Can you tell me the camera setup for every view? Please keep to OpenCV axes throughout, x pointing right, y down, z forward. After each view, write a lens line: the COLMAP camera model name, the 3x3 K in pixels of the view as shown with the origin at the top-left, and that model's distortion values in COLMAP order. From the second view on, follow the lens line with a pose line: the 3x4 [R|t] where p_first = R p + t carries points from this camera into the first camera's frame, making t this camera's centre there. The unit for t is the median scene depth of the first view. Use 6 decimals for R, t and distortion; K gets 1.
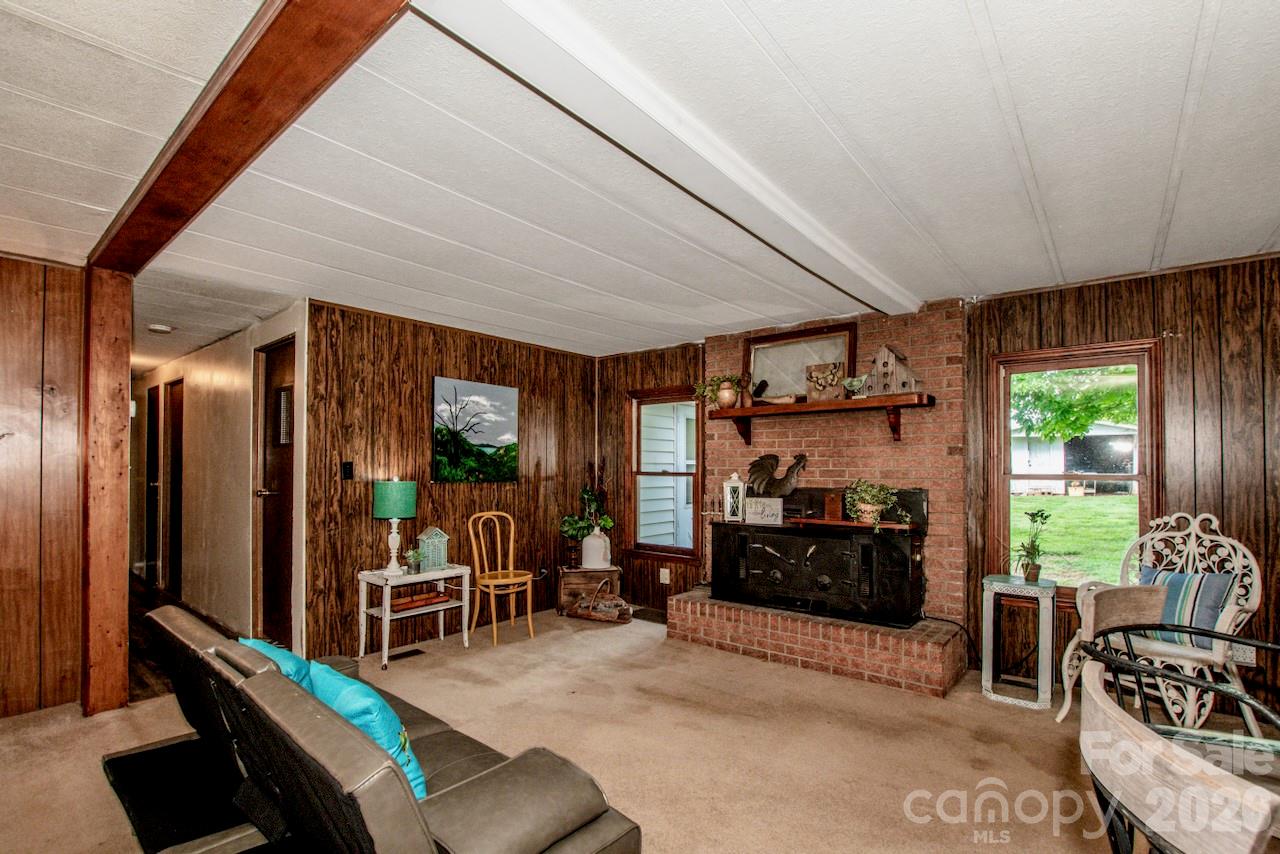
lens RADIAL K [[590.7, 0, 620.2], [0, 590.7, 454.6], [0, 0, 1]] dist [-0.034793, 0.003973]
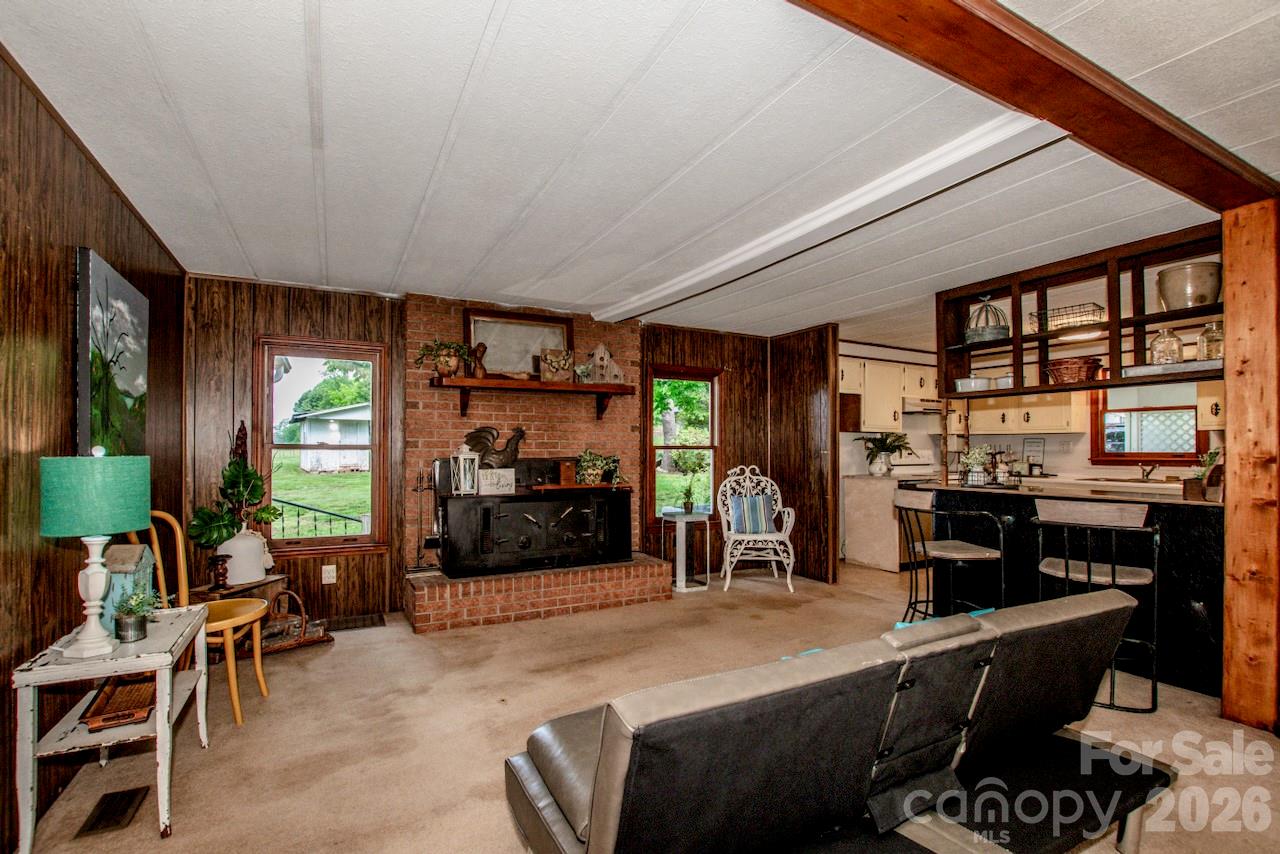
lens RADIAL K [[590.7, 0, 618.5], [0, 590.7, 443.3], [0, 0, 1]] dist [-0.034793, 0.003973]
pose [[0.395427, 0.008791, 0.918455, -0.667086], [-0.020324, 0.999793, -0.000819, 0.027374], [-0.918273, -0.018343, 0.395524, 0.435594]]
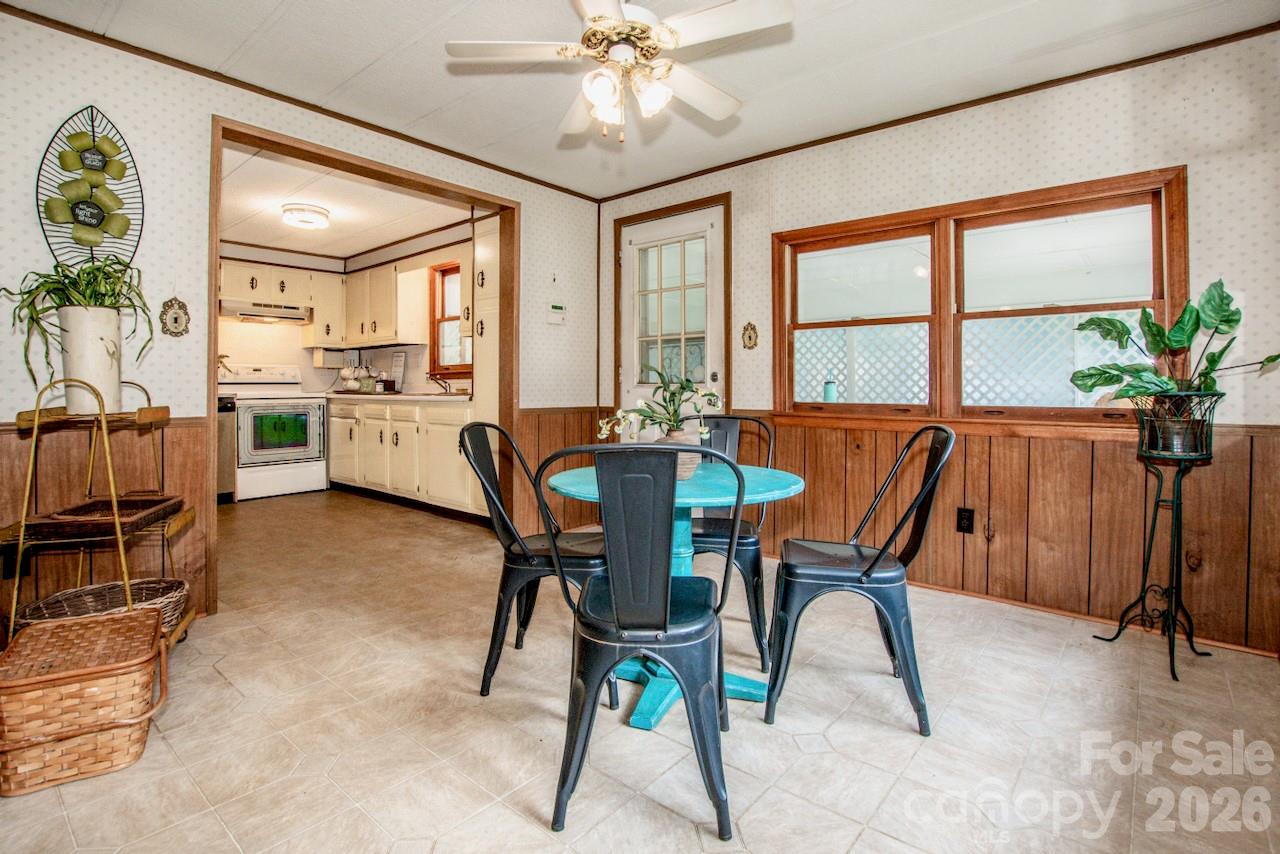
lens RADIAL K [[624.0, 0, 646.9], [0, 624.0, 391.3], [0, 0, 1]] dist [-0.040650, 0.005370]
pose [[0.011586, -0.003649, 0.999926, -0.267254], [-0.014557, 0.999887, 0.003818, 0.071289], [-0.999827, -0.014600, 0.011531, -0.595395]]
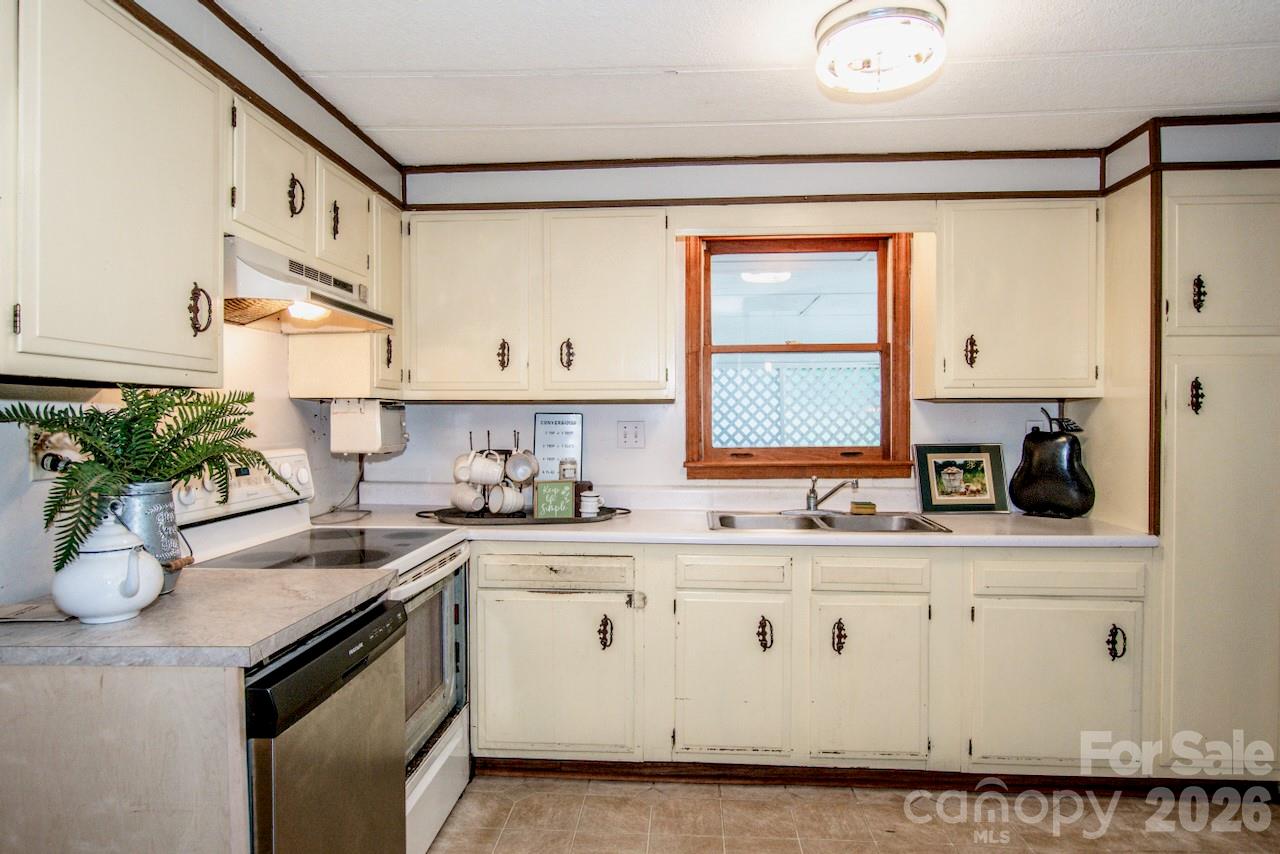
lens RADIAL K [[779.9, 0, 644.0], [0, 779.9, 422.9], [0, 0, 1]] dist [-0.016963, 0.000706]
pose [[-0.595903, -0.004426, 0.803044, 0.533981], [-0.010362, 0.999944, -0.002178, 0.001171], [-0.802990, -0.009619, -0.595915, 0.434878]]
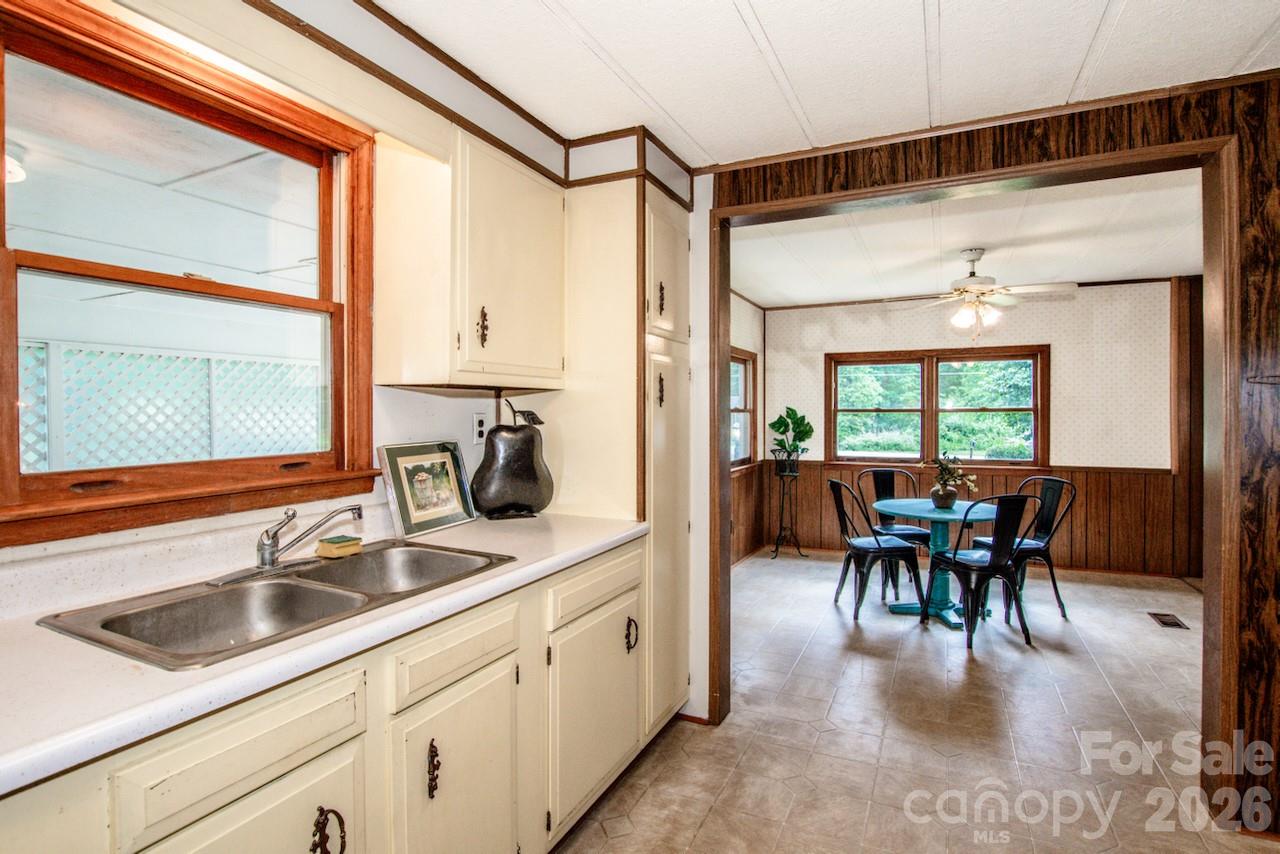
lens RADIAL K [[635.5, 0, 653.6], [0, 635.5, 417.4], [0, 0, 1]] dist [-0.031519, 0.000346]
pose [[-0.965634, 0.003203, -0.259886, 0.930435], [0.004476, 0.999981, -0.004308, 0.000014], [0.259867, -0.005323, -0.965630, 0.251174]]
